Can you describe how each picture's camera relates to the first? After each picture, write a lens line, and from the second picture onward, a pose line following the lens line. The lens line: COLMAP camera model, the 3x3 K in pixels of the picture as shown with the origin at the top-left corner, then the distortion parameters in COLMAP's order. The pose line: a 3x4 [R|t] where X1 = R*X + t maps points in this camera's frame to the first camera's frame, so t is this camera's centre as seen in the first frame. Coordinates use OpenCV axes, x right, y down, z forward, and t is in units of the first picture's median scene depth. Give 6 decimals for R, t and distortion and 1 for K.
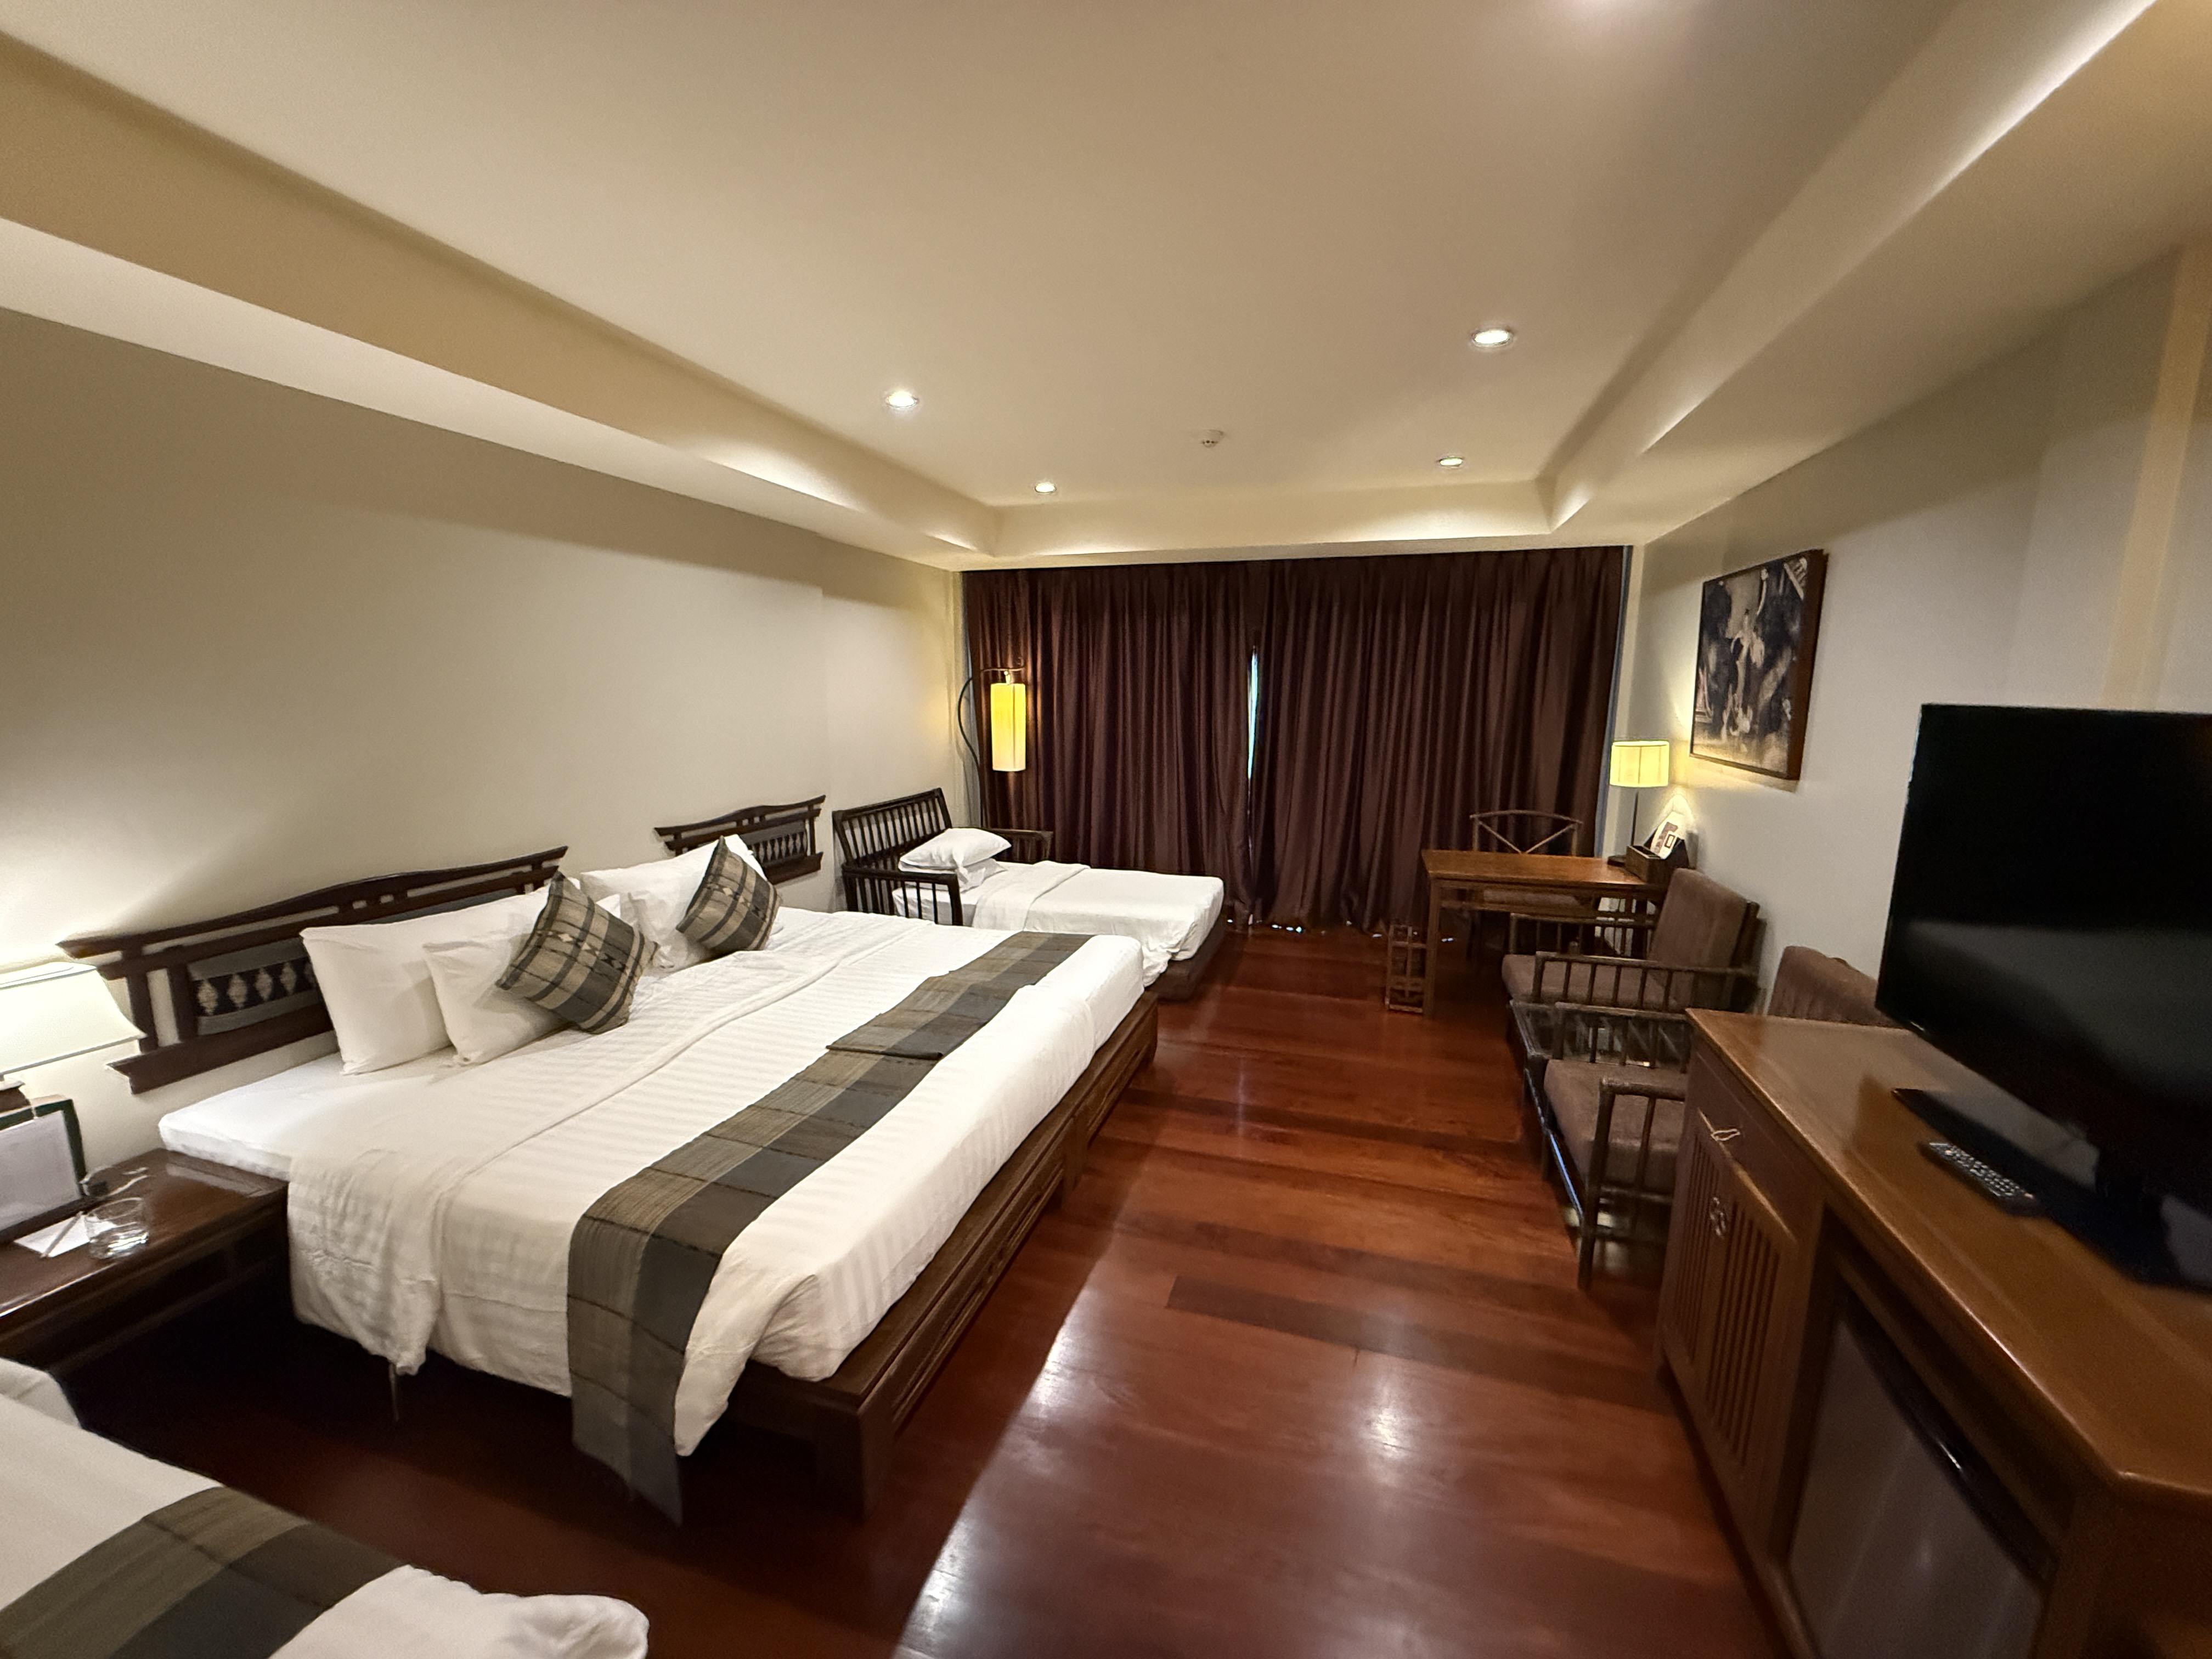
lens RADIAL K [[891.7, 0, 1106.0], [0, 891.7, 829.5], [0, 0, 1]] dist [0.021323, 0.000243]
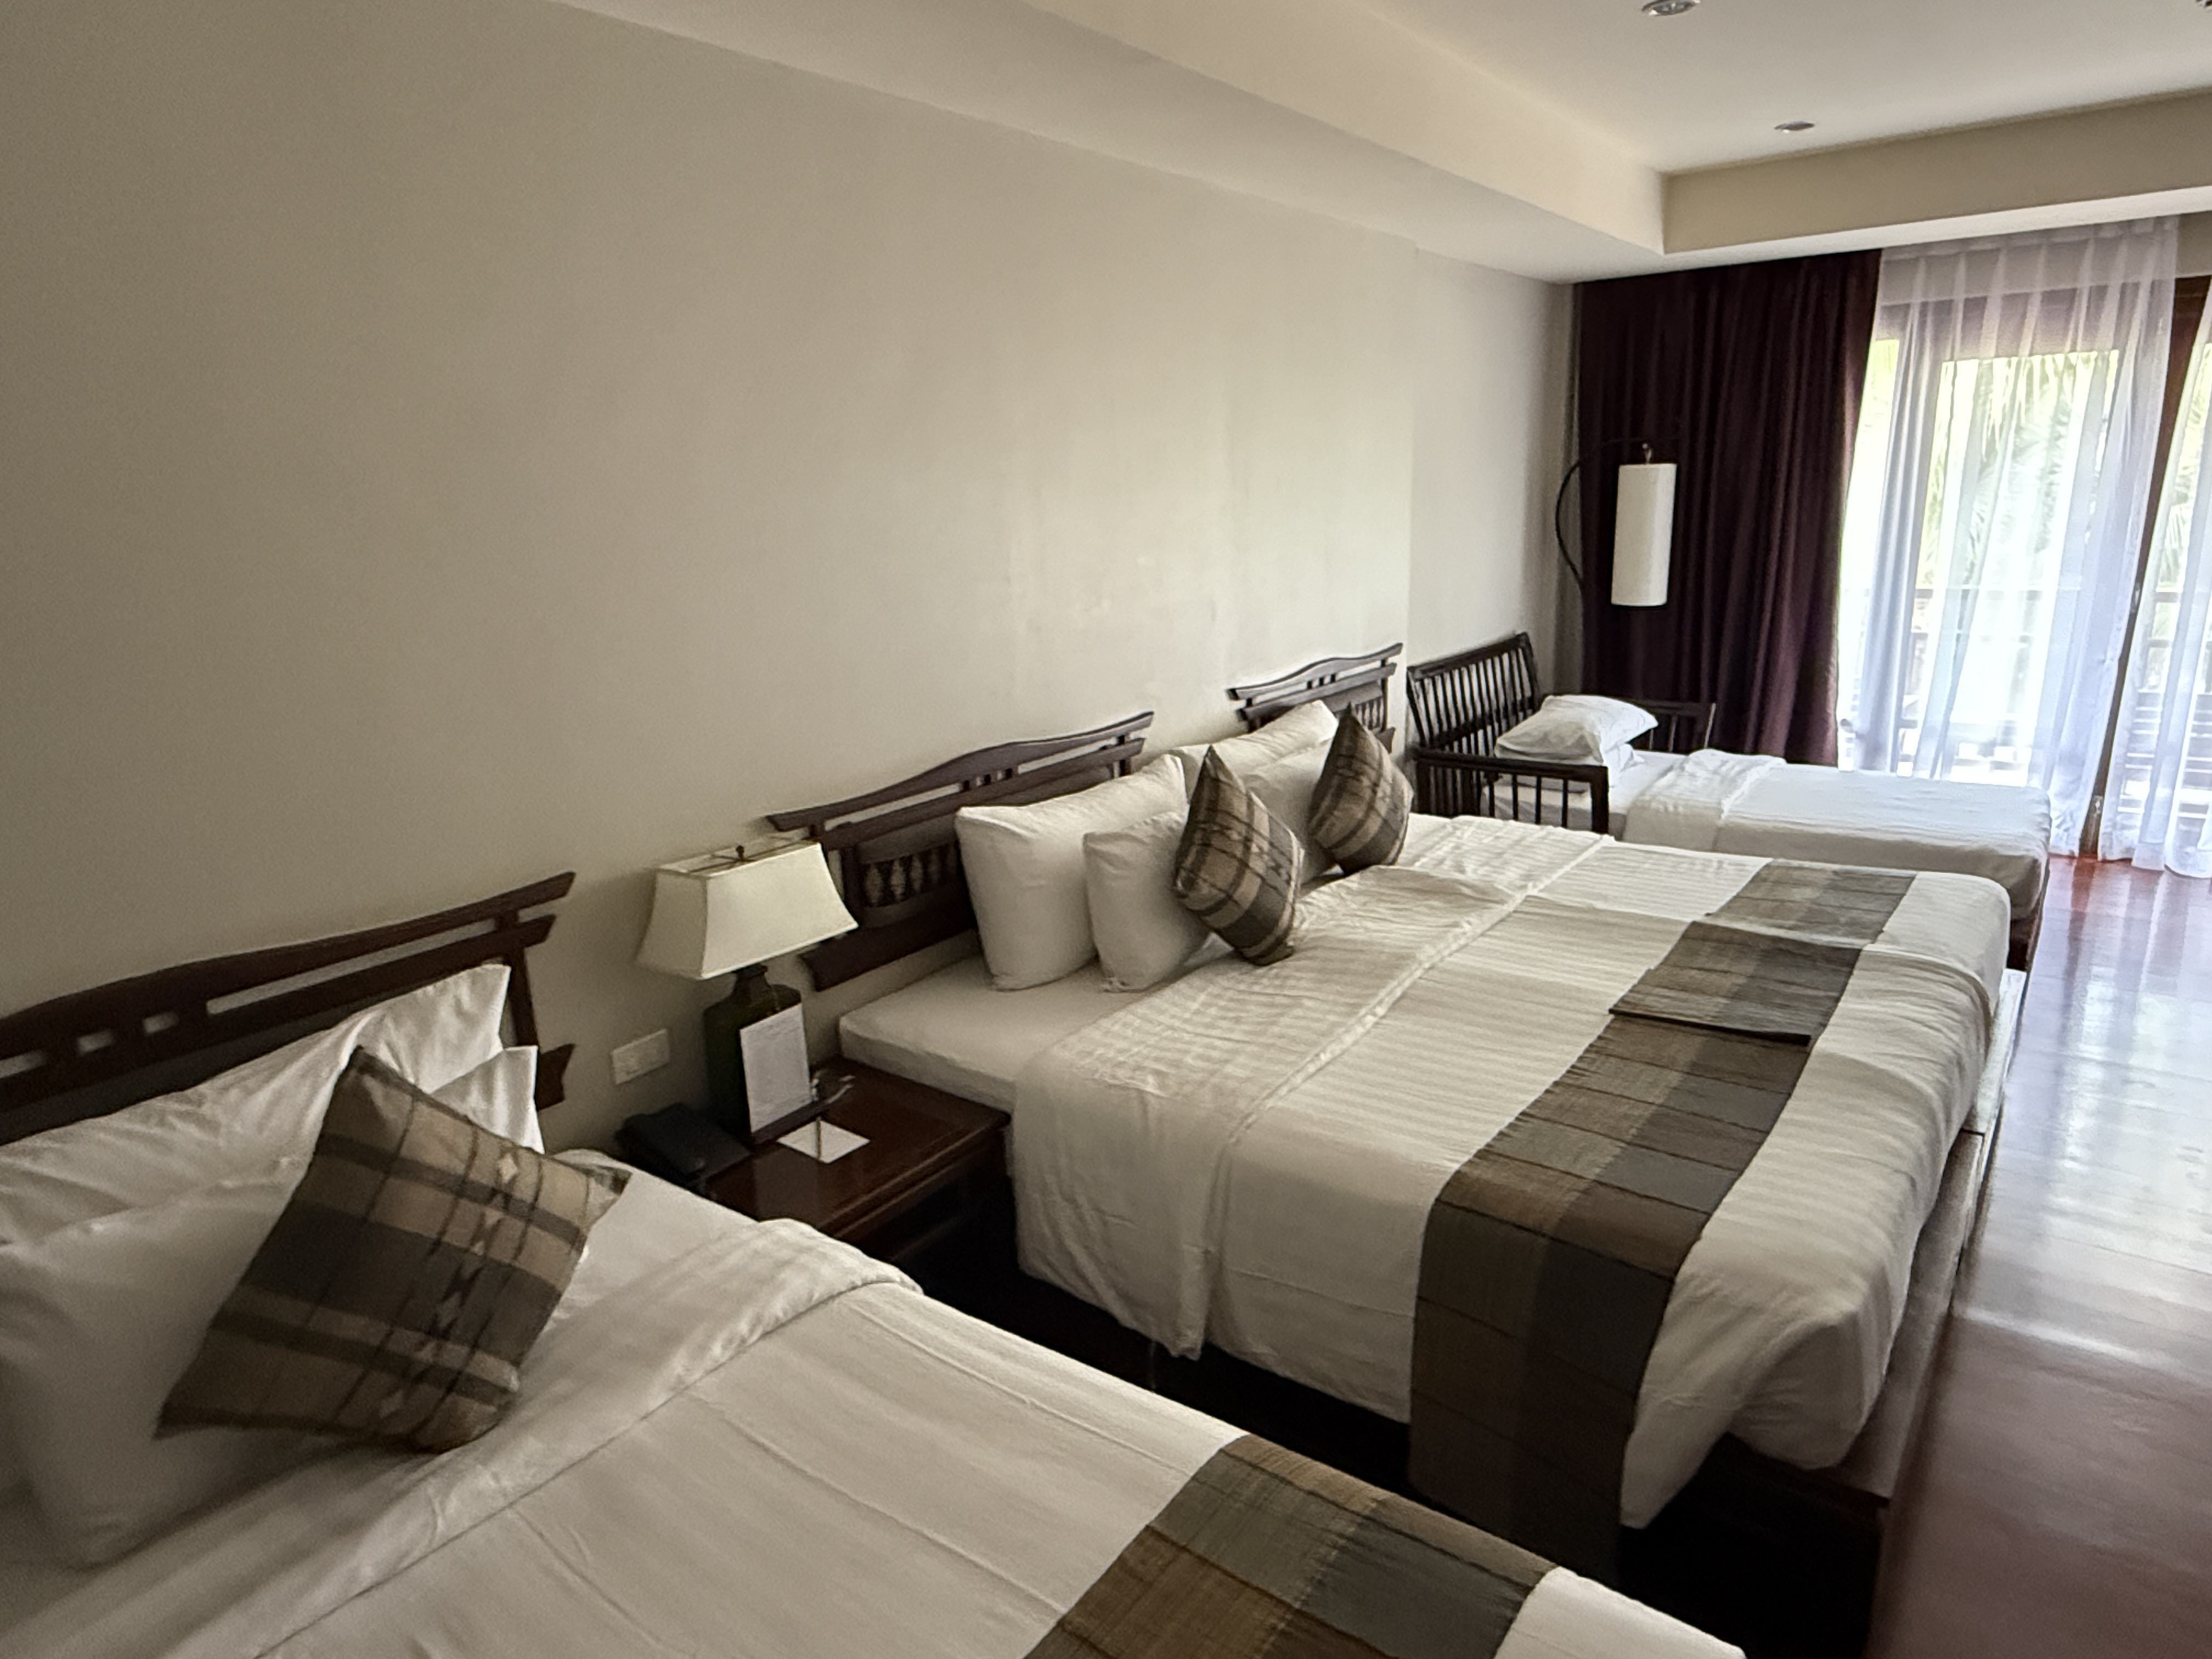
lens RADIAL K [[1378.6, 0, 1106.0], [0, 1378.6, 829.5], [0, 0, 1]] dist [0.021617, -0.000270]
pose [[0.949538, 0.043502, -0.310621, -0.343842], [-0.013901, 0.995199, 0.096882, 0.006732], [0.313344, -0.087675, 0.945584, -0.109943]]
